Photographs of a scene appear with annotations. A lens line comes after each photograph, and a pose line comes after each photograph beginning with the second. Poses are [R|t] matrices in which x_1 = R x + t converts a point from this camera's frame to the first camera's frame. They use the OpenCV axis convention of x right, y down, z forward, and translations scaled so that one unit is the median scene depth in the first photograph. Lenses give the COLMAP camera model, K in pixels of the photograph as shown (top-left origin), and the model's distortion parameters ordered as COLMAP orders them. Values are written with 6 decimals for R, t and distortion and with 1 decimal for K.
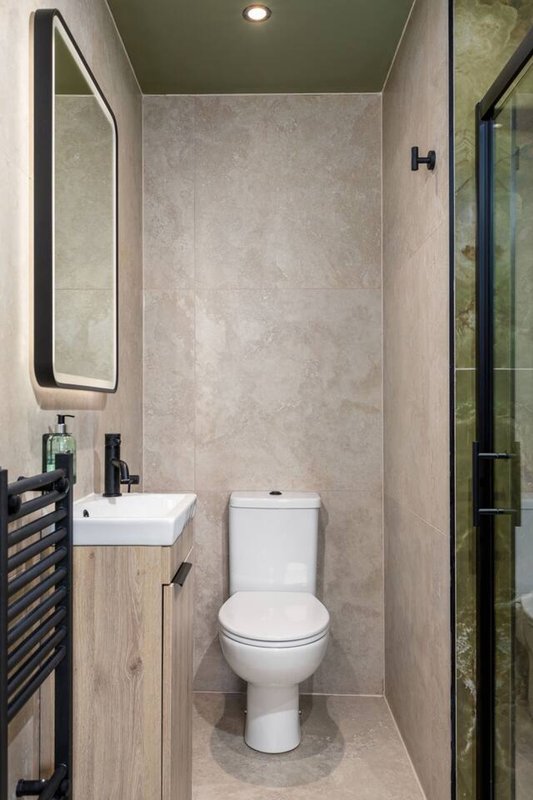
lens RADIAL K [[684.4, 0, 266.5], [0, 684.4, 400.0], [0, 0, 1]] dist [0.009054, 0.001665]
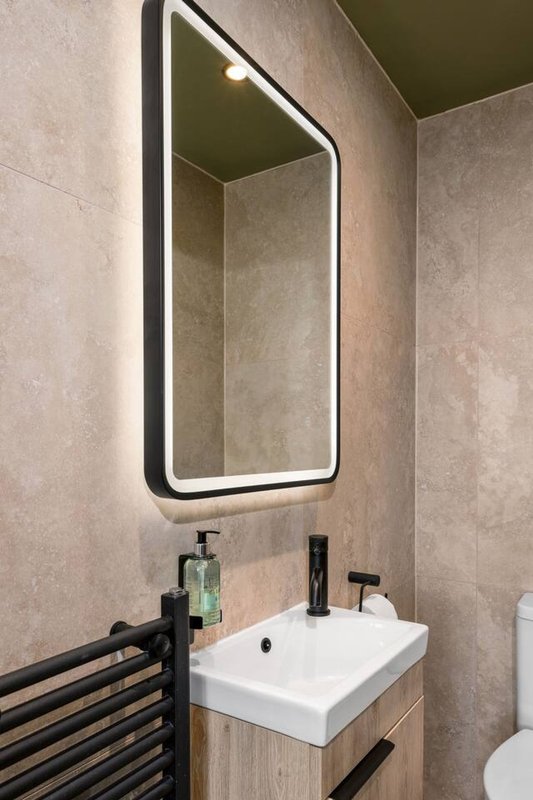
lens RADIAL K [[569.3, 0, 262.3], [0, 569.3, 450.9], [0, 0, 1]] dist [0.010358, 0.003984]
pose [[0.830527, 0.008687, -0.556910, 0.063241], [0.005698, 0.999694, 0.024091, -0.046612], [0.556949, -0.023182, 0.830223, 0.283345]]
